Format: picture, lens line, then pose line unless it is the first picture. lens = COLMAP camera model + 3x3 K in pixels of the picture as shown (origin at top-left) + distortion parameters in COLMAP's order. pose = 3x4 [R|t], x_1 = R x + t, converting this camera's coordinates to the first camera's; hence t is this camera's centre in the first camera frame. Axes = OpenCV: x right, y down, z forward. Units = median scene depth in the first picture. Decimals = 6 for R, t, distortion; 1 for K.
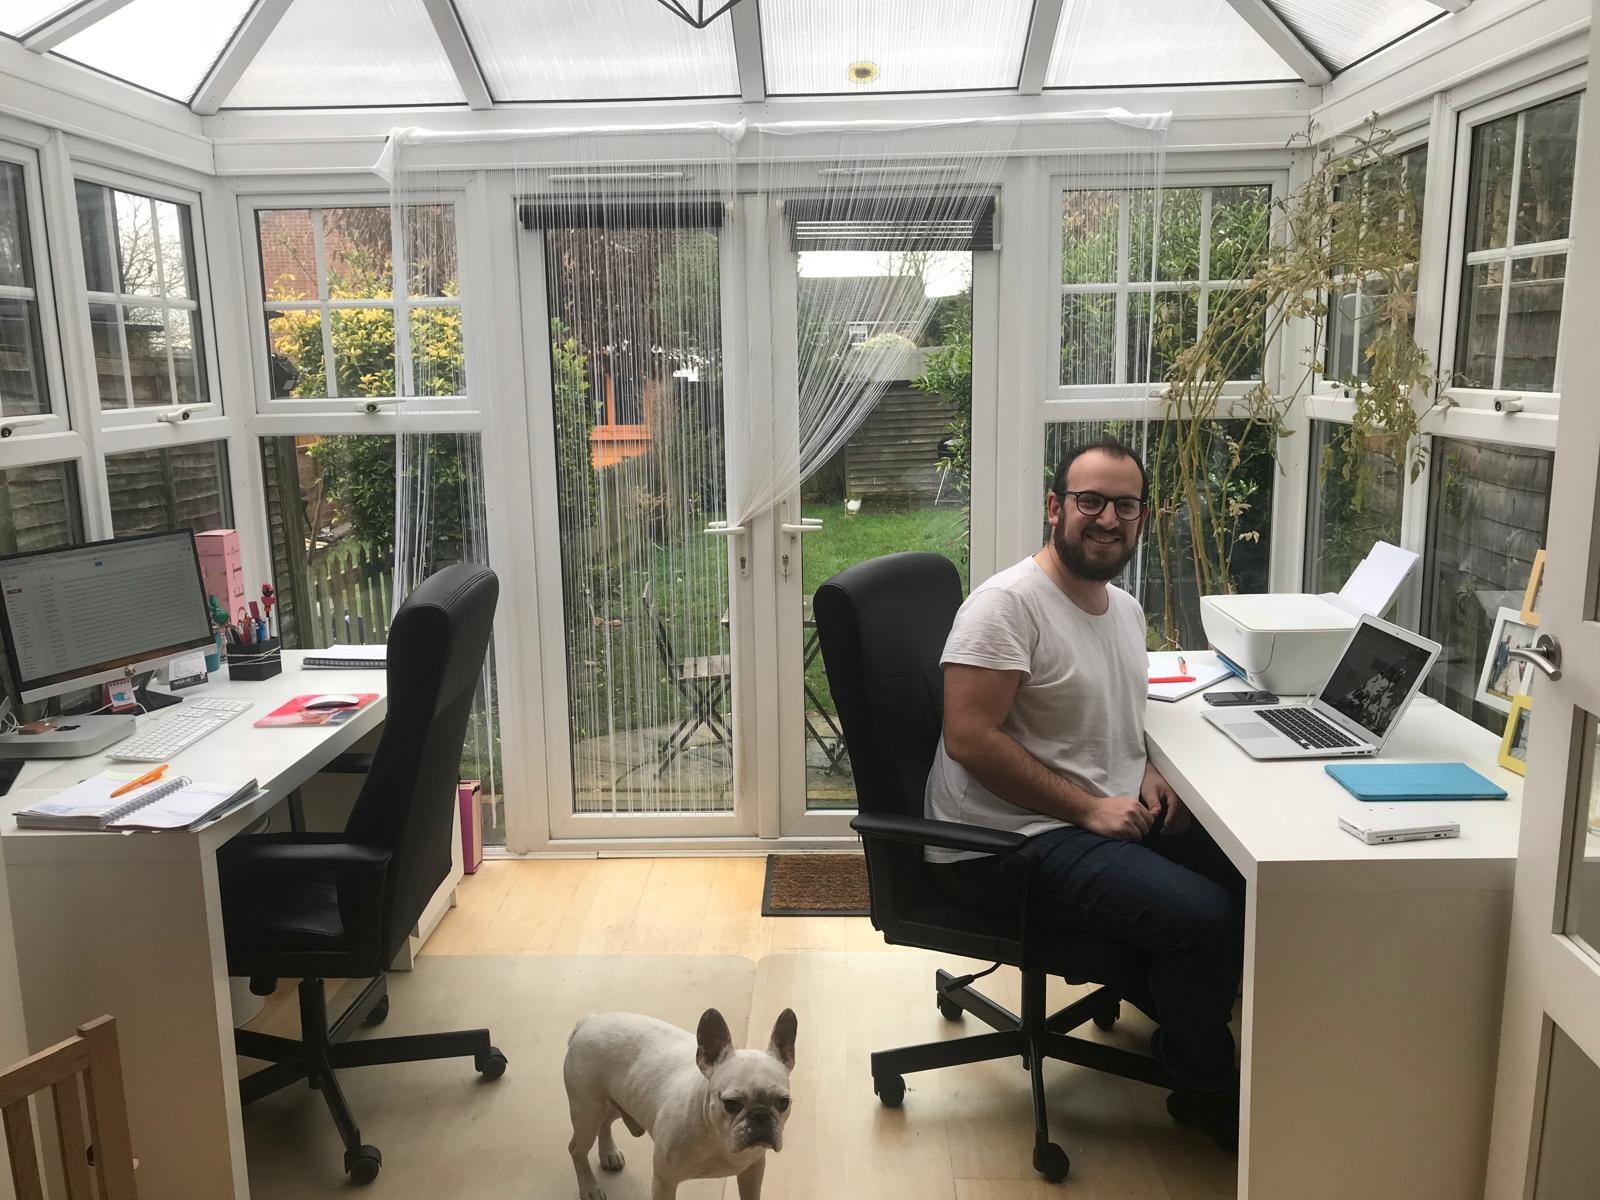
lens RADIAL K [[1270.6, 0, 800.0], [0, 1270.6, 600.0], [0, 0, 1]] dist [0.000912, -0.006213]
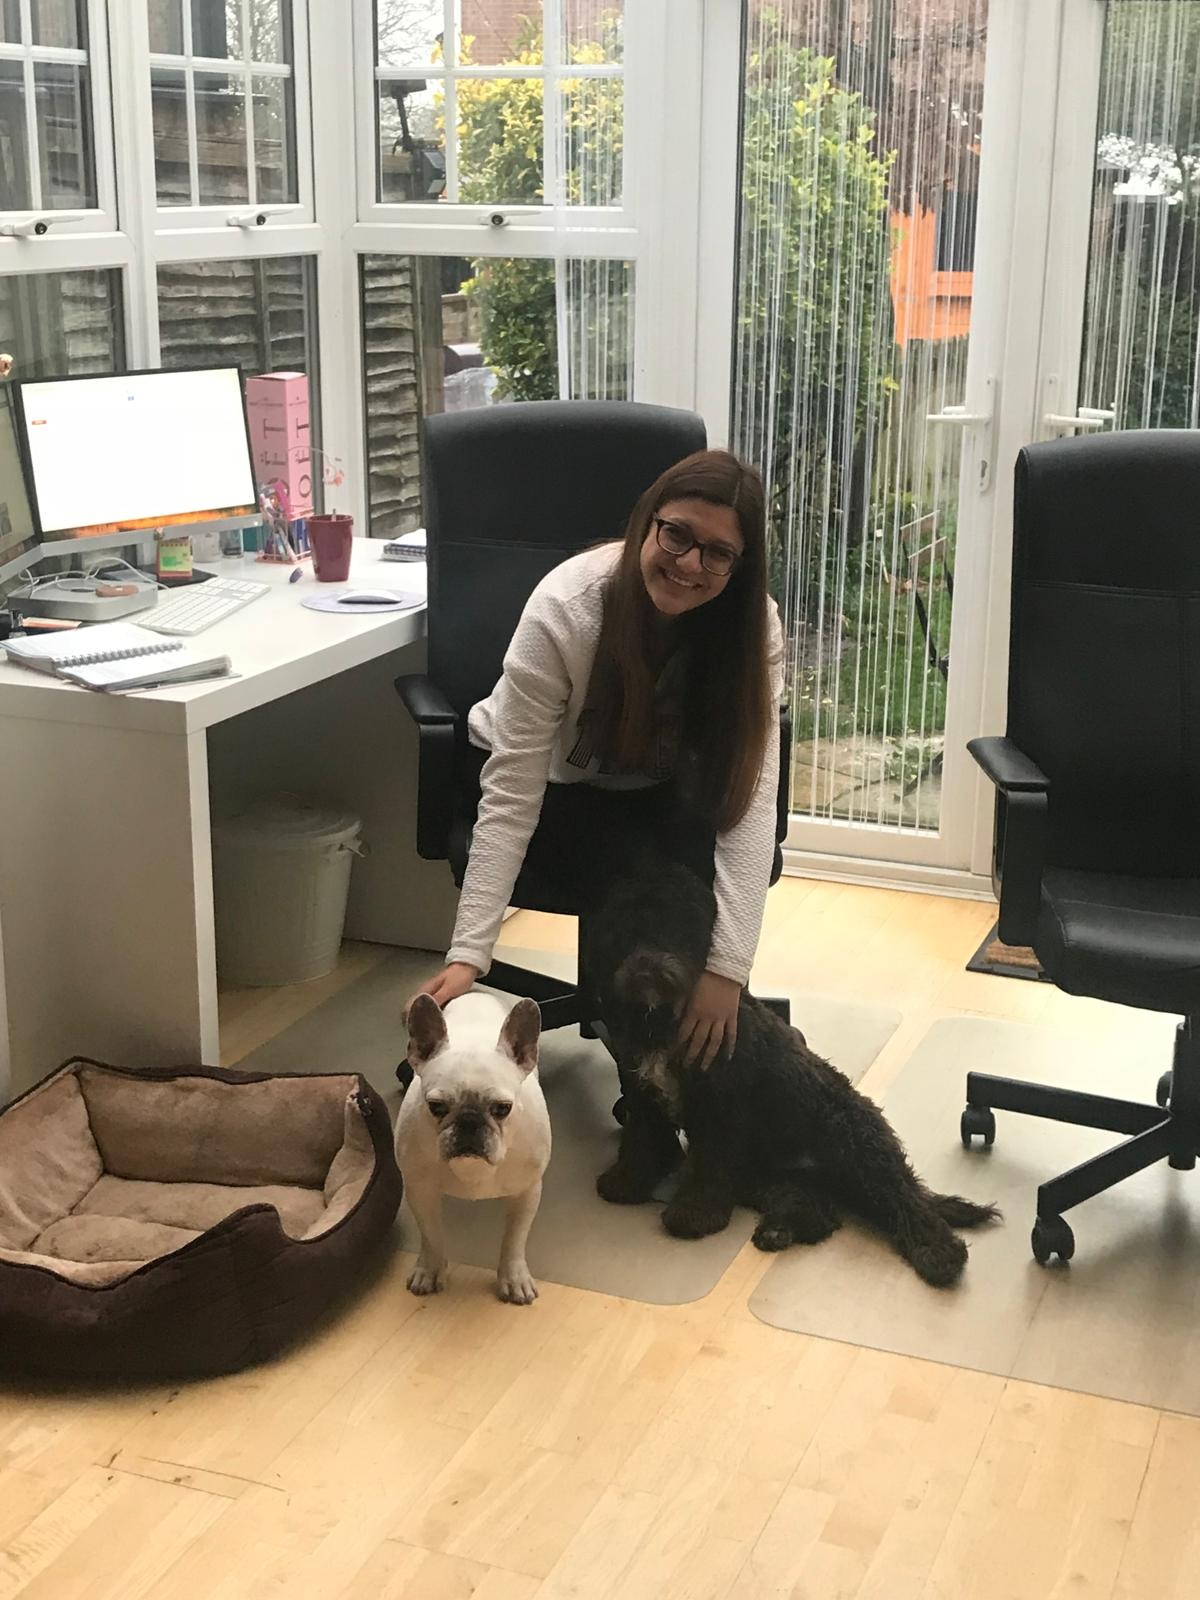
lens RADIAL K [[2144.2, 0, 600.0], [0, 2144.2, 800.0], [0, 0, 1]] dist [0.012901, -0.008833]
pose [[0.935694, 0.121265, -0.331318, 0.190063], [-0.086994, 0.989381, 0.116436, 0.035423], [0.341920, -0.080126, 0.936307, -0.188213]]
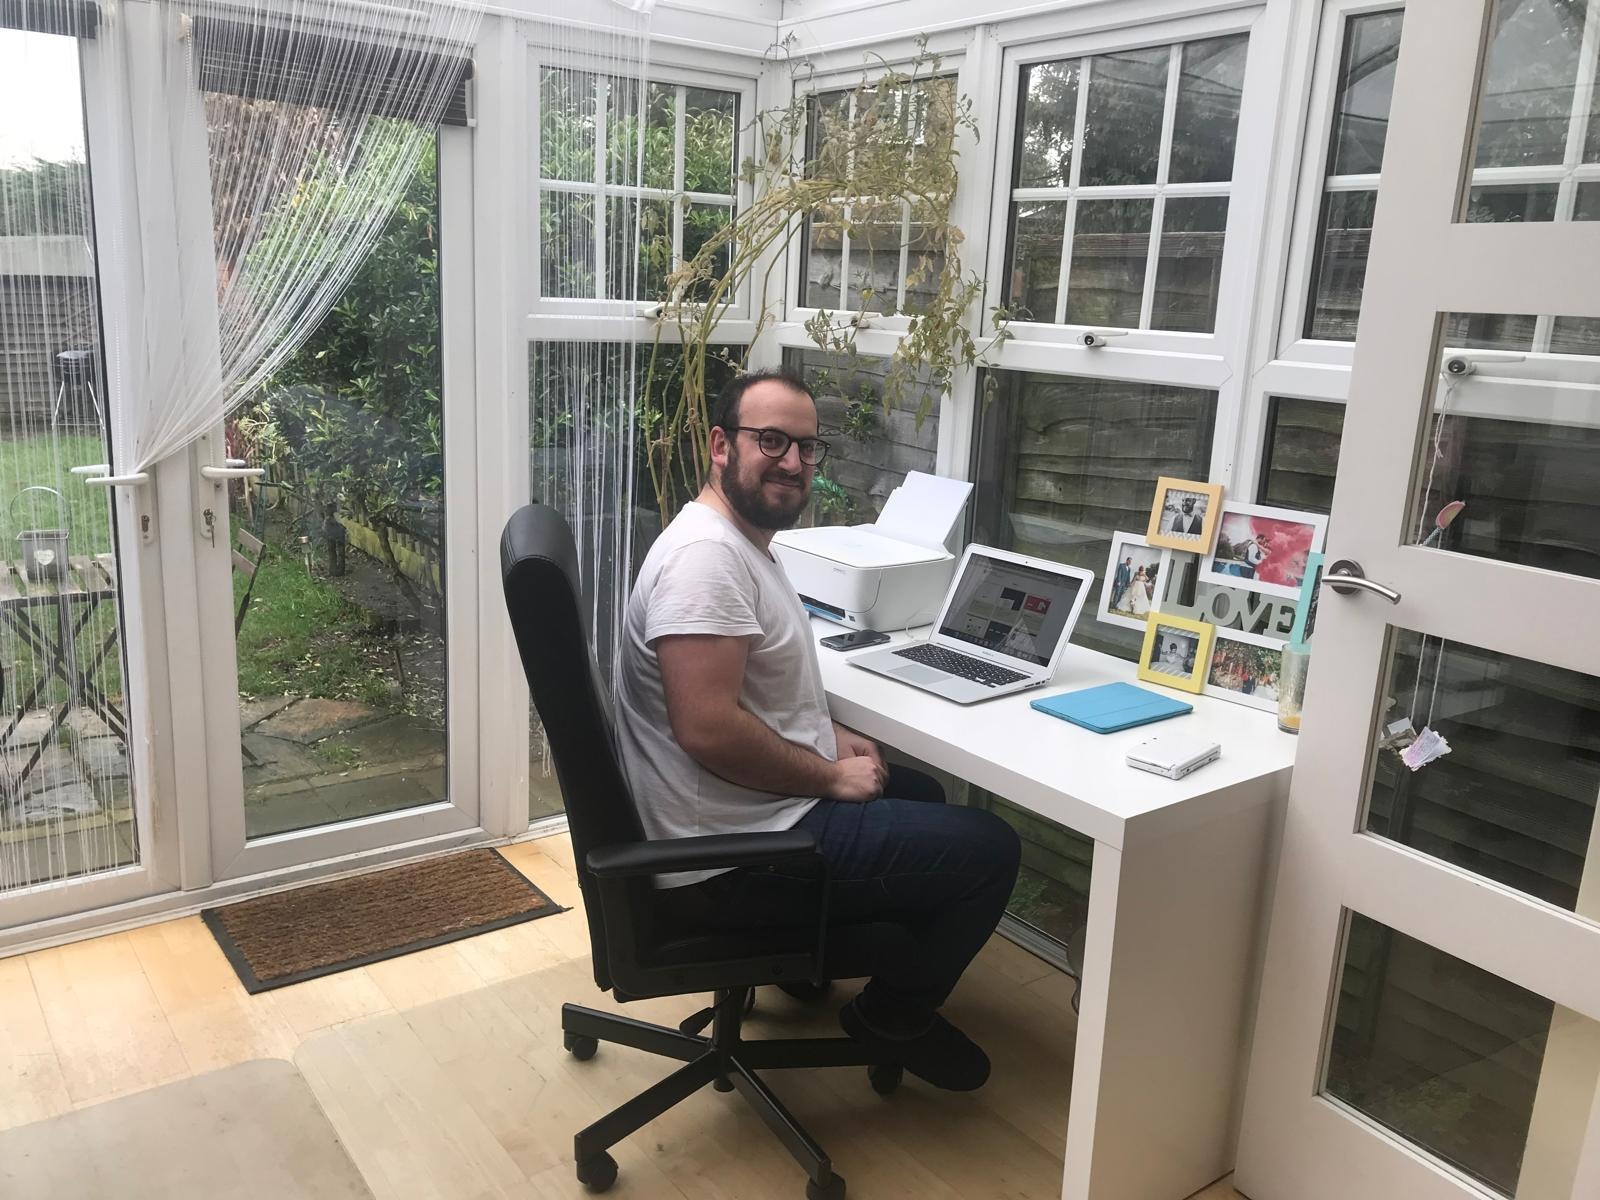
lens RADIAL K [[1291.0, 0, 794.5], [0, 1291.0, 585.8], [0, 0, 1]] dist [0.078308, -0.135121]
pose [[0.790812, -0.087181, 0.605819, -0.236154], [0.055980, 0.995957, 0.070250, -0.029638], [-0.609494, -0.021640, 0.792495, 0.214385]]
